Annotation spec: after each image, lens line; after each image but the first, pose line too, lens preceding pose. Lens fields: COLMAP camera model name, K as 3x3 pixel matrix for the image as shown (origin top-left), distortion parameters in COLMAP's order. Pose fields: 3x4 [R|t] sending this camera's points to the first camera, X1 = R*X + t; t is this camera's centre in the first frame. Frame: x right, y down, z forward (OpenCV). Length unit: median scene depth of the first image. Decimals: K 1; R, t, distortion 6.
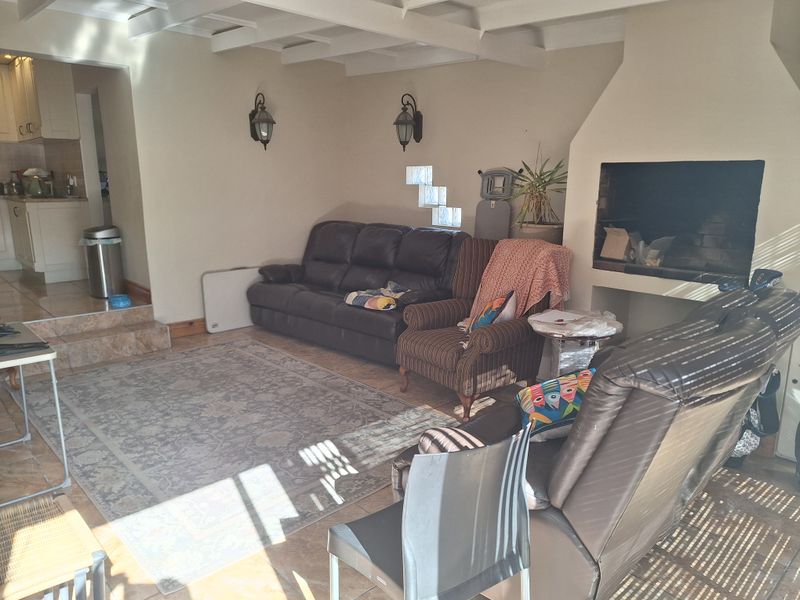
lens RADIAL K [[550.9, 0, 417.4], [0, 550.9, 299.2], [0, 0, 1]] dist [0.079809, -0.077222]
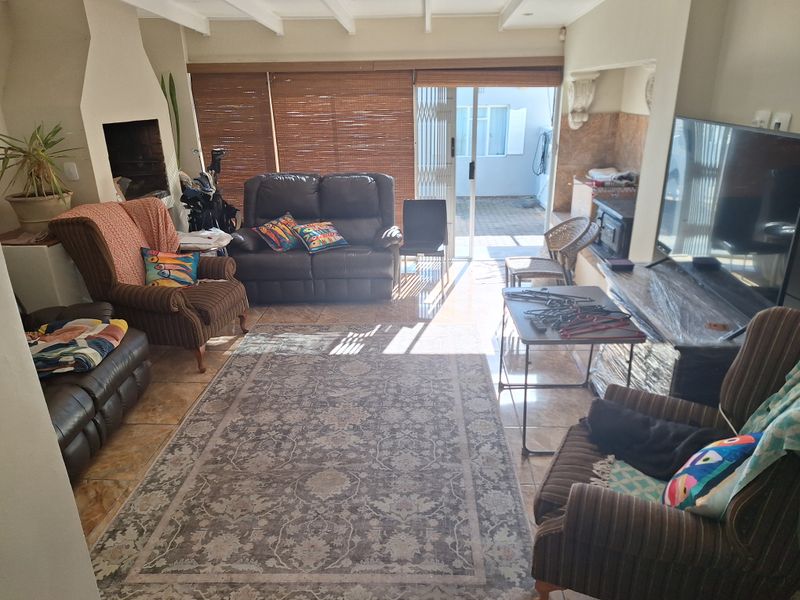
lens RADIAL K [[550.9, 0, 417.4], [0, 550.9, 299.2], [0, 0, 1]] dist [0.079809, -0.077222]
pose [[-0.703143, -0.239362, 0.669549, -1.008824], [0.162790, 0.862435, 0.479276, -0.384630], [-0.692163, 0.445995, -0.567449, 1.375568]]
